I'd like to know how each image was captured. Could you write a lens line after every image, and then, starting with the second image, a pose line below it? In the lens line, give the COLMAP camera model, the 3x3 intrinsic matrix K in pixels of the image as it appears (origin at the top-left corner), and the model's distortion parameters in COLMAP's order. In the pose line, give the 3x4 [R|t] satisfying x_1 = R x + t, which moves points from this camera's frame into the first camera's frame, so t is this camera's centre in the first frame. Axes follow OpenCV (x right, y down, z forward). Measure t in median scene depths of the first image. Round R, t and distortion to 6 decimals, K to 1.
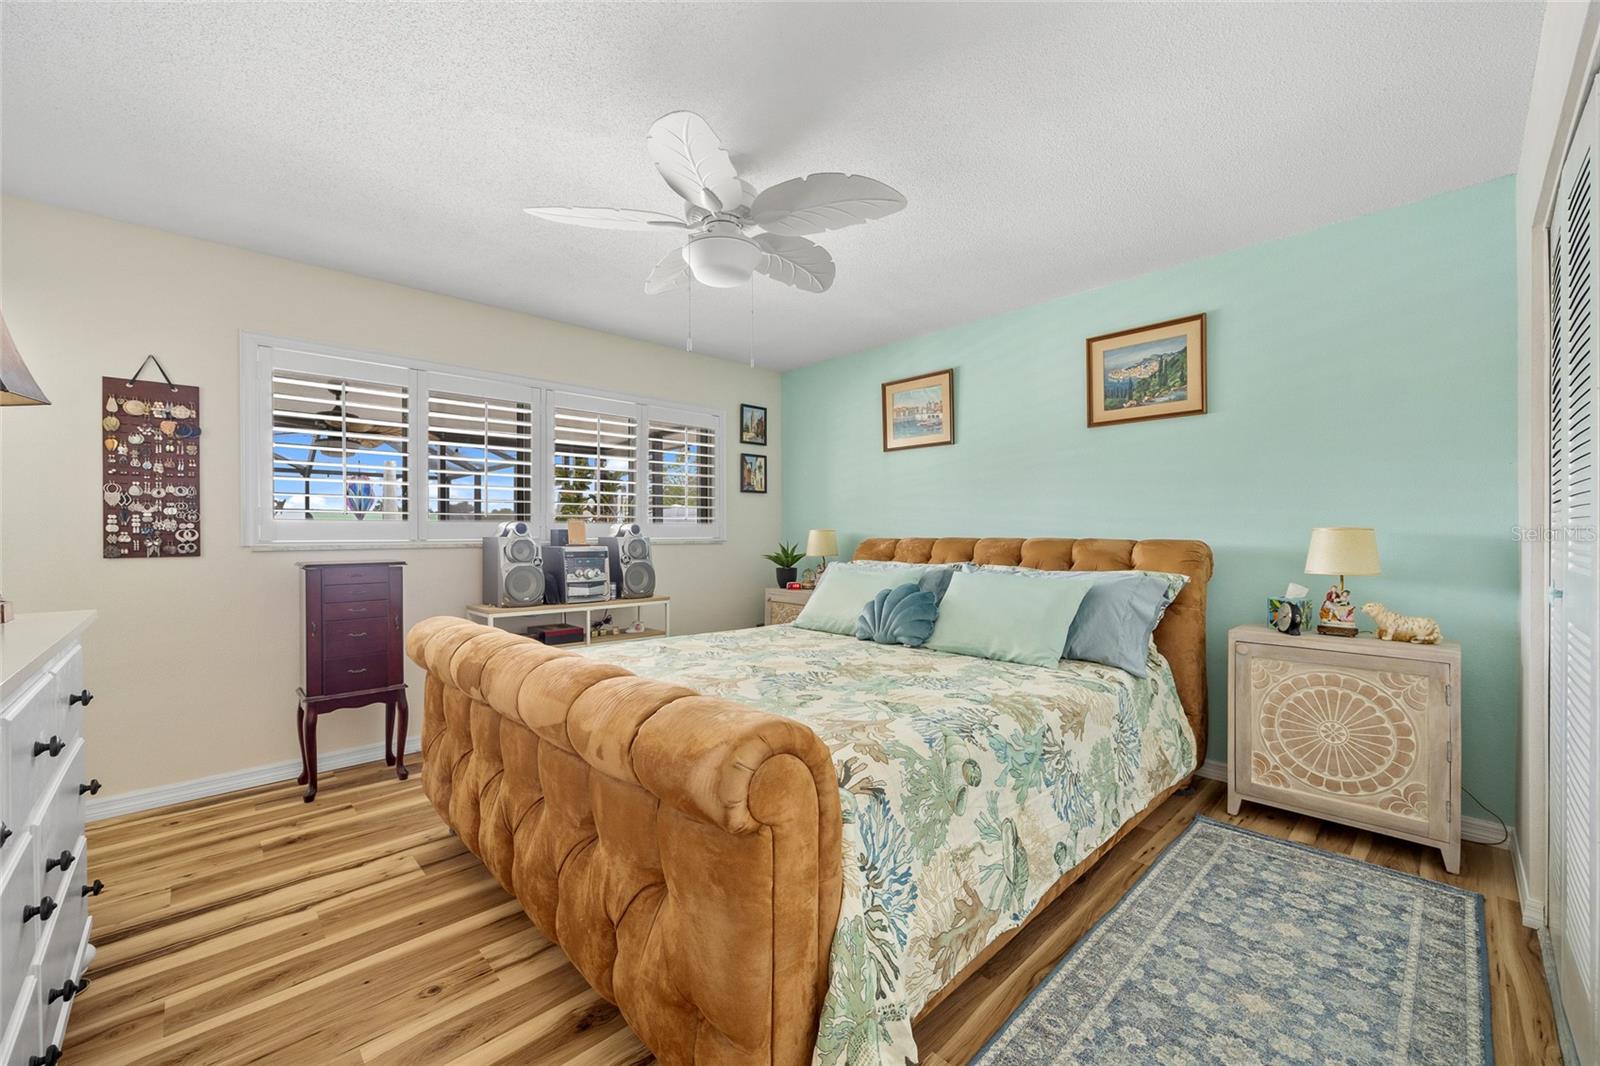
lens RADIAL K [[638.2, 0, 803.8], [0, 638.2, 537.4], [0, 0, 1]] dist [0.008653, -0.004537]
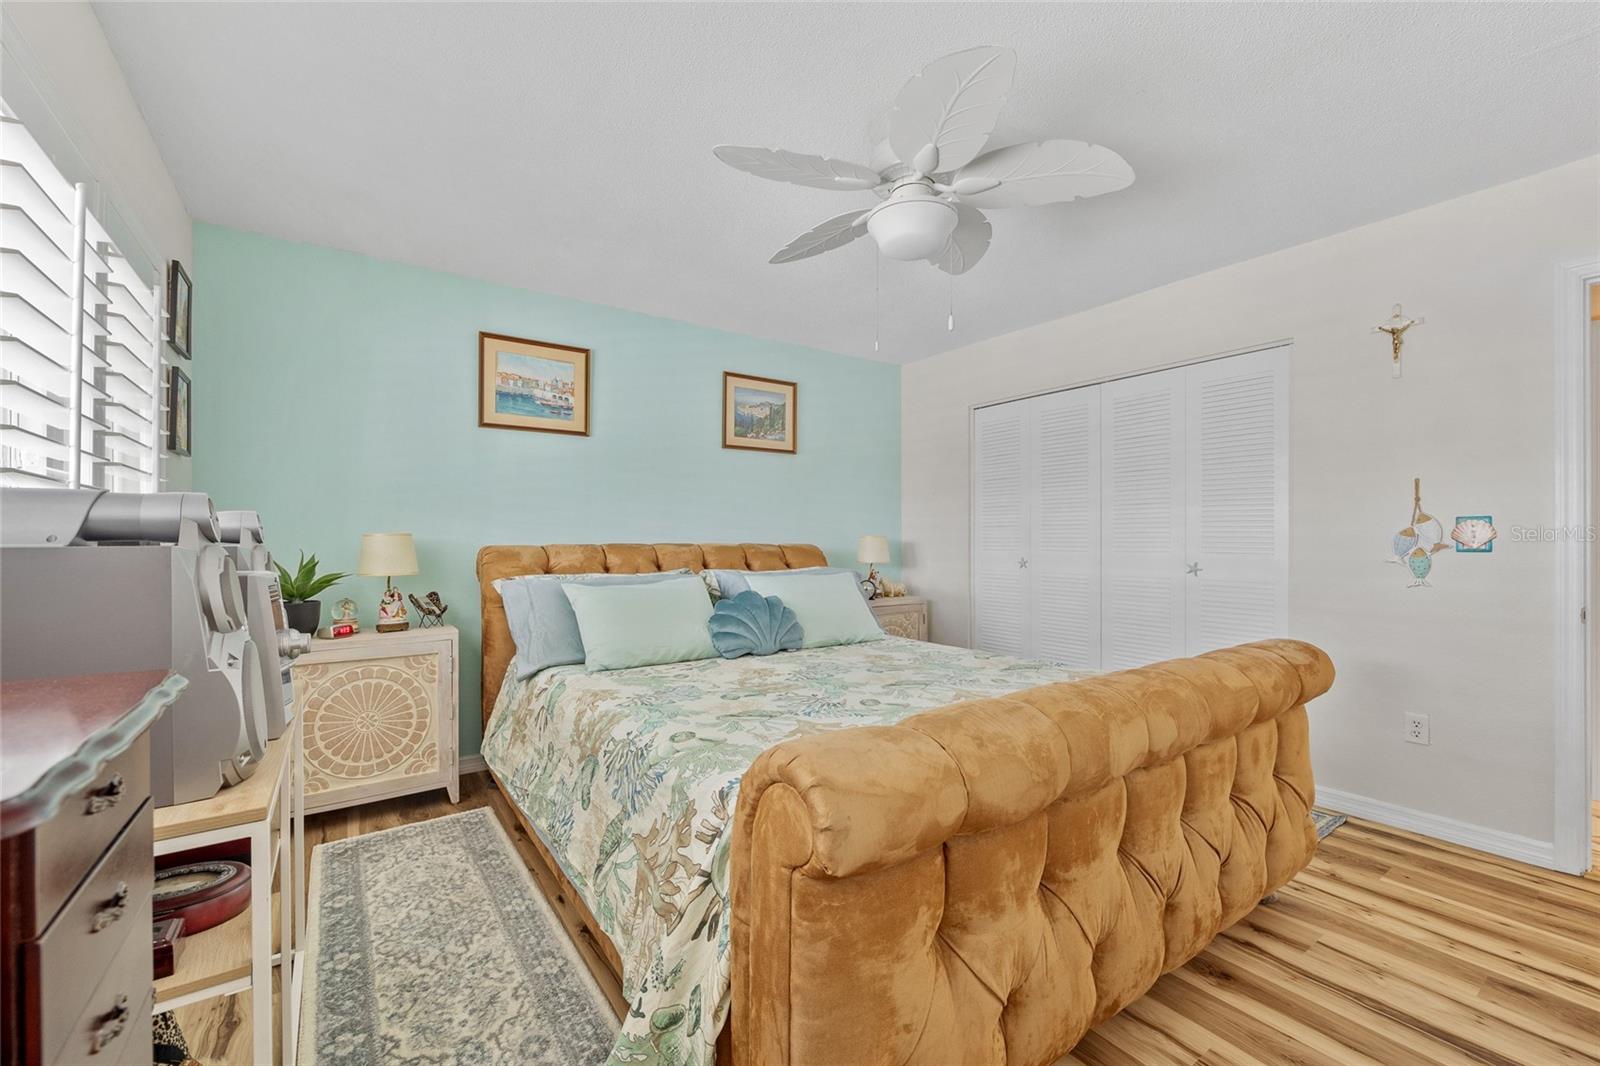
lens RADIAL K [[662.7, 0, 738.0], [0, 662.7, 561.3], [0, 0, 1]] dist [0.060817, 0.000001]
pose [[0.231361, -0.027975, 0.972466, -0.602412], [-0.000665, 0.999582, 0.028913, 0.001190], [-0.972868, -0.007336, 0.231245, 0.558954]]
